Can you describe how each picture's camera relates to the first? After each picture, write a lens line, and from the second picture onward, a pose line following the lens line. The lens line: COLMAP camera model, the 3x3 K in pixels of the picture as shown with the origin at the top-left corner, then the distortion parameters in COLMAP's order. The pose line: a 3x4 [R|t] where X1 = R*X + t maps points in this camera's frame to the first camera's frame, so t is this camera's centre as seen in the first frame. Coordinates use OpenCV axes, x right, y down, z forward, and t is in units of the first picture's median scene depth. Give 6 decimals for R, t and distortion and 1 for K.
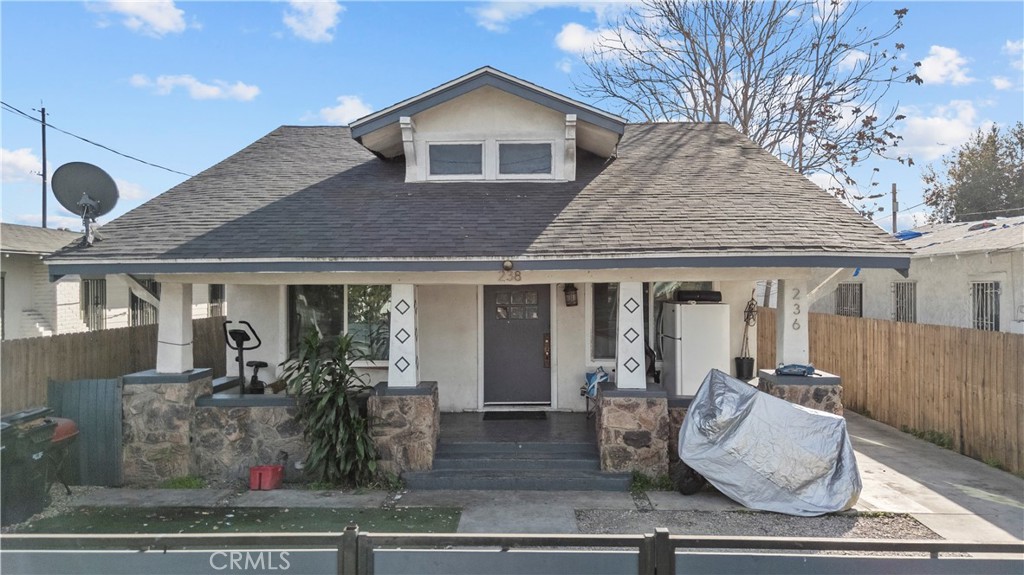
lens RADIAL K [[755.0, 0, 519.1], [0, 755.0, 286.9], [0, 0, 1]] dist [0.055866, -0.035576]
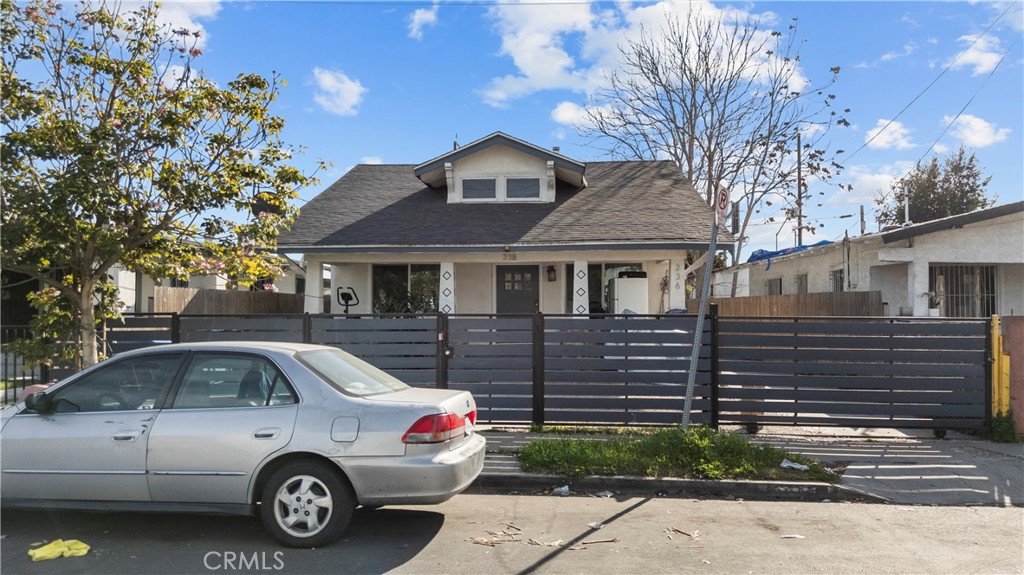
lens RADIAL K [[755.0, 0, 519.1], [0, 755.0, 286.9], [0, 0, 1]] dist [0.055866, -0.035576]
pose [[0.999338, 0.002300, -0.036315, 0.061018], [-0.003410, 0.999528, -0.030530, 0.089692], [0.036228, 0.030634, 0.998874, -0.602322]]
